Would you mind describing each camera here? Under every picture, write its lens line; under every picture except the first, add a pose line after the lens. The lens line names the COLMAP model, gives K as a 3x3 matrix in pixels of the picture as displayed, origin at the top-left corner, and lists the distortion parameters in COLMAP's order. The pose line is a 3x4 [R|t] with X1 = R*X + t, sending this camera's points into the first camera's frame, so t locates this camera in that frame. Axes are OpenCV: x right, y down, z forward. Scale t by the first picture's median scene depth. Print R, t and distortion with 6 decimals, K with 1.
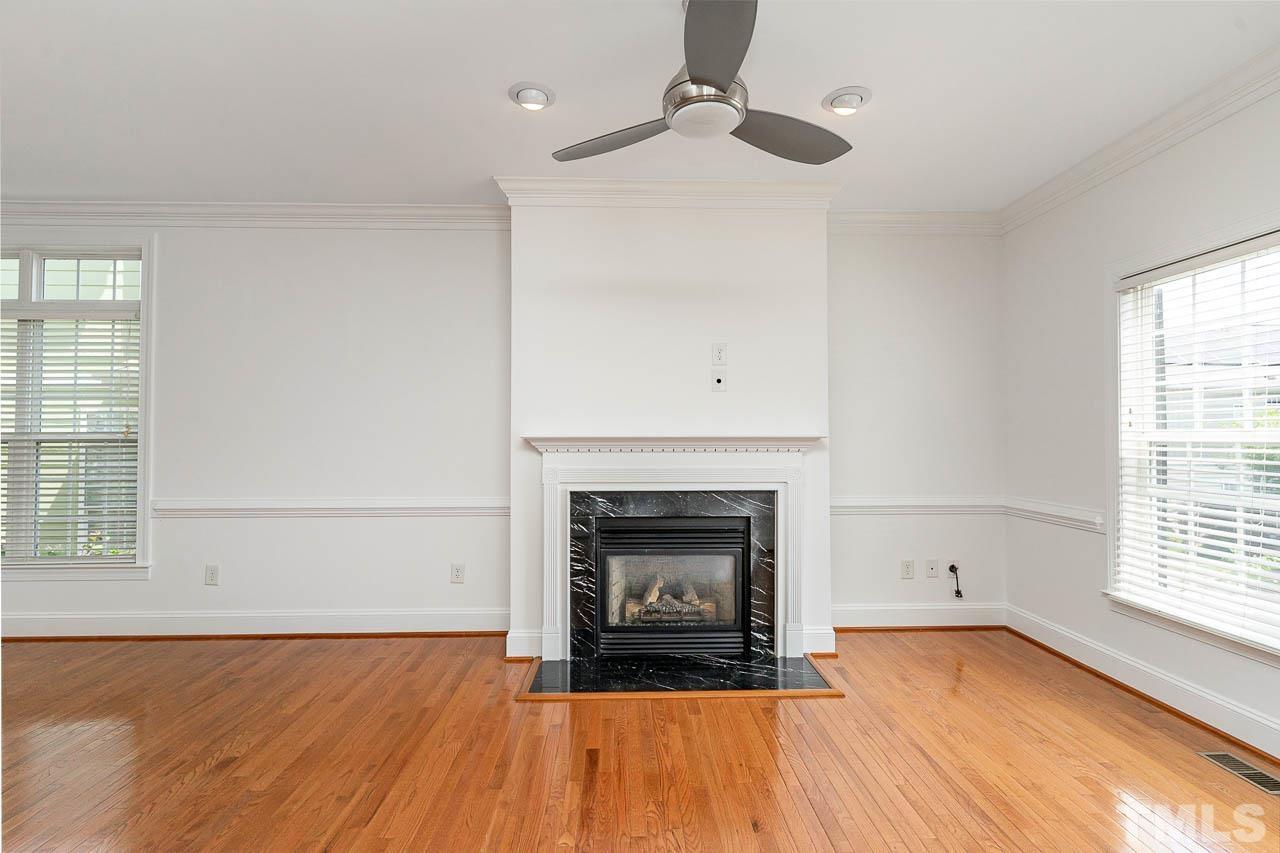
lens RADIAL K [[604.8, 0, 640.0], [0, 604.8, 426.5], [0, 0, 1]] dist [0.001080, -0.000232]
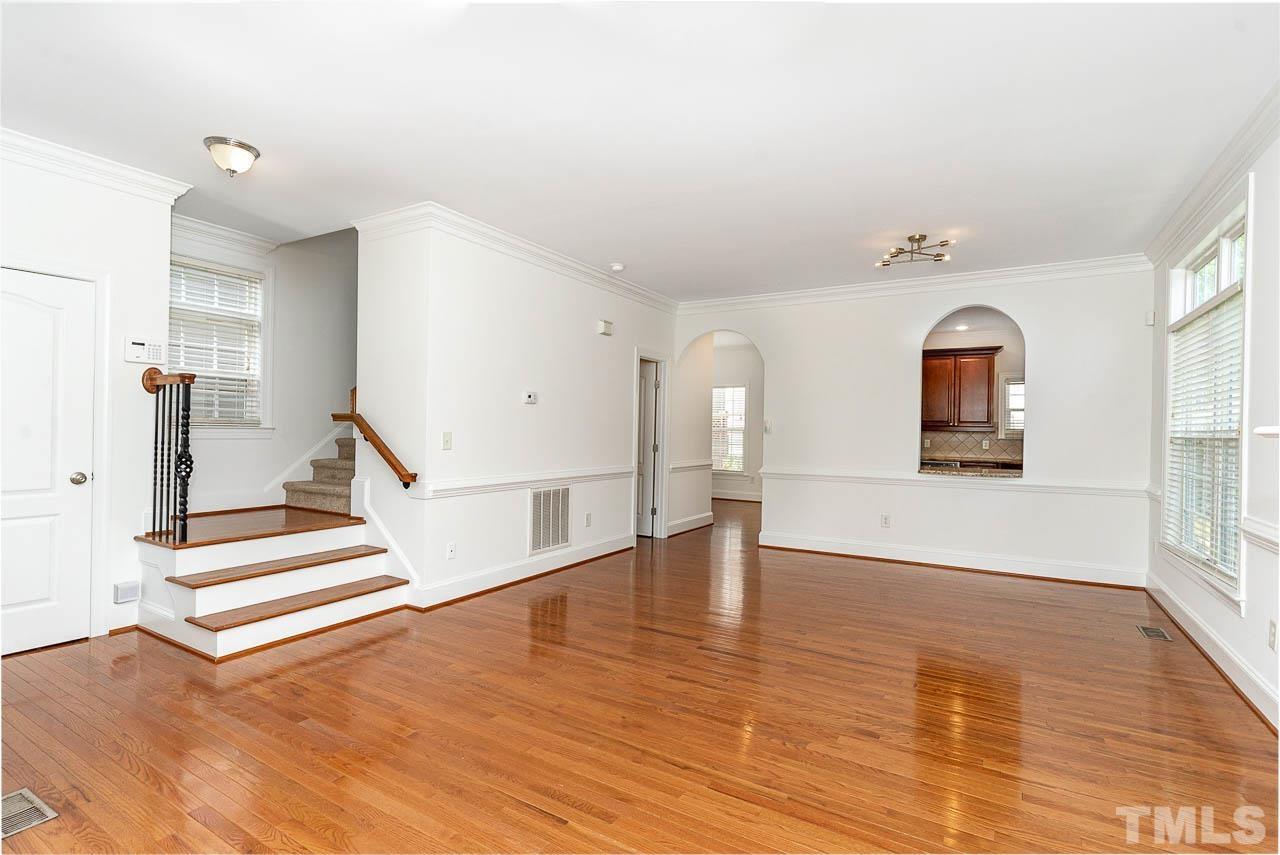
lens RADIAL K [[604.8, 0, 640.0], [0, 604.8, 427.5], [0, 0, 1]] dist [0.001080, -0.000232]
pose [[-0.542576, -0.009167, -0.839957, 0.299461], [0.000544, 0.999936, -0.011265, 0.016255], [0.840006, -0.006569, -0.542537, 0.842788]]
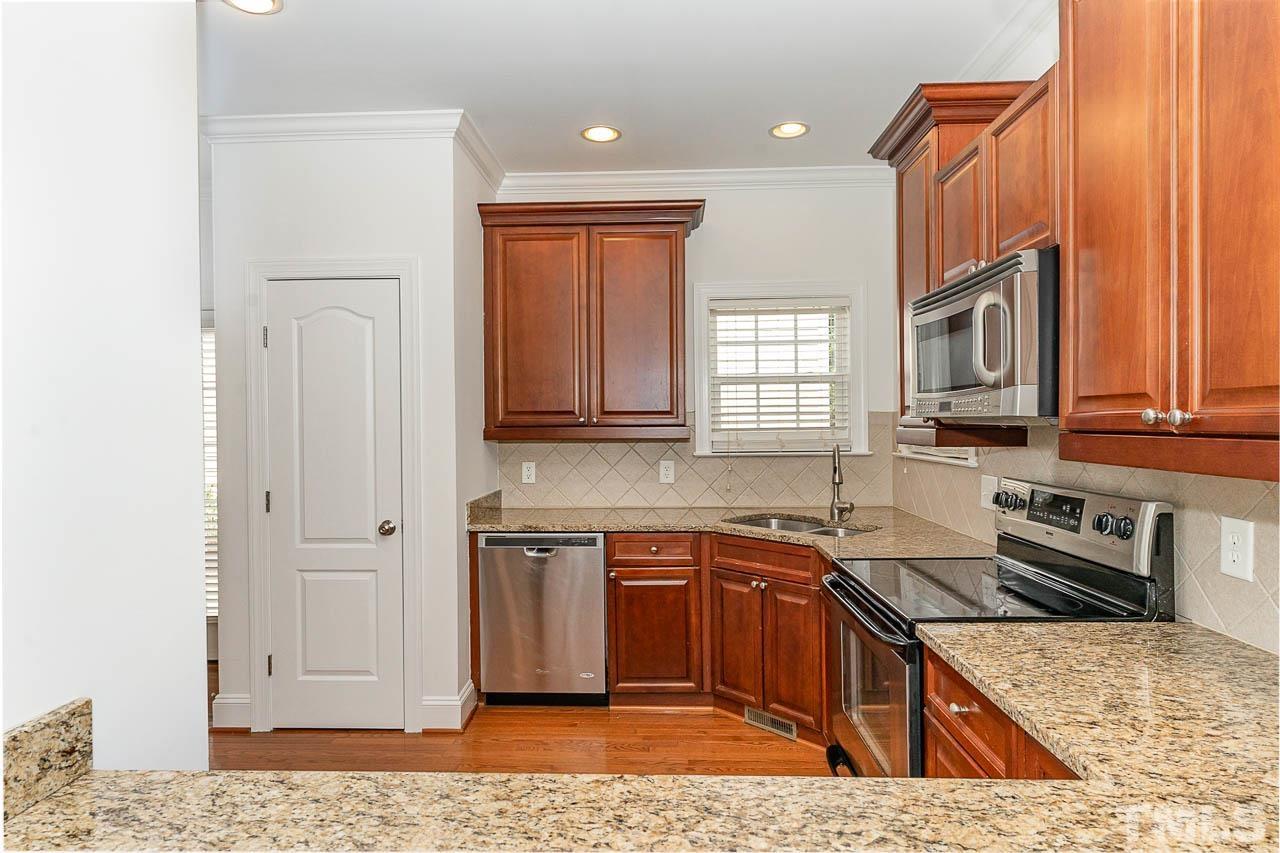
lens RADIAL K [[717.8, 0, 640.0], [0, 717.8, 426.5], [0, 0, 1]] dist [0.015346, 0.000289]
pose [[-0.072448, 0.009079, -0.997331, -1.468095], [0.025767, 0.999642, 0.007229, -0.021998], [0.997039, -0.025174, -0.072656, 0.724987]]
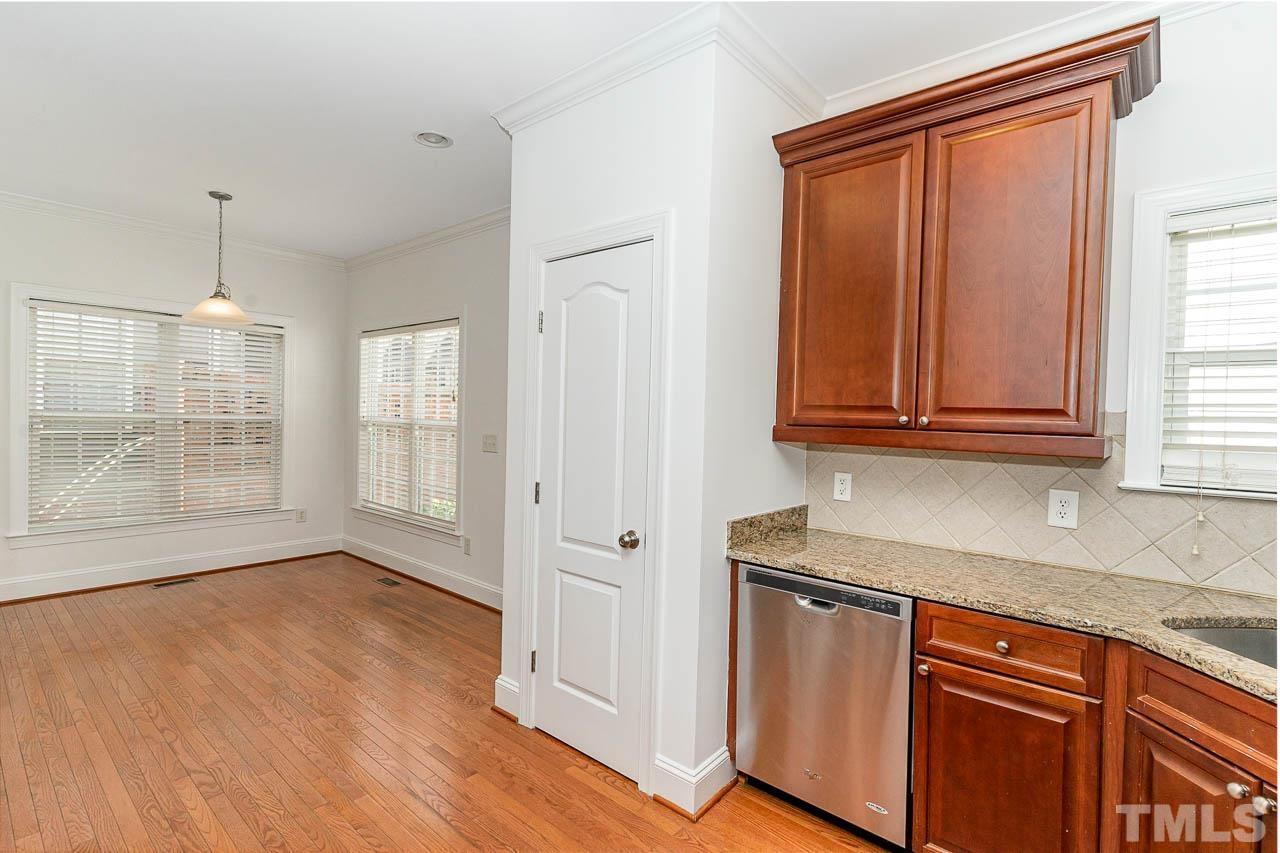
lens RADIAL K [[604.8, 0, 640.0], [0, 604.8, 426.5], [0, 0, 1]] dist [0.001080, -0.000232]
pose [[-0.678463, -0.004077, -0.734623, -1.892705], [-0.012996, 0.999895, 0.006453, -0.019700], [0.734520, 0.013926, -0.678444, 0.779653]]
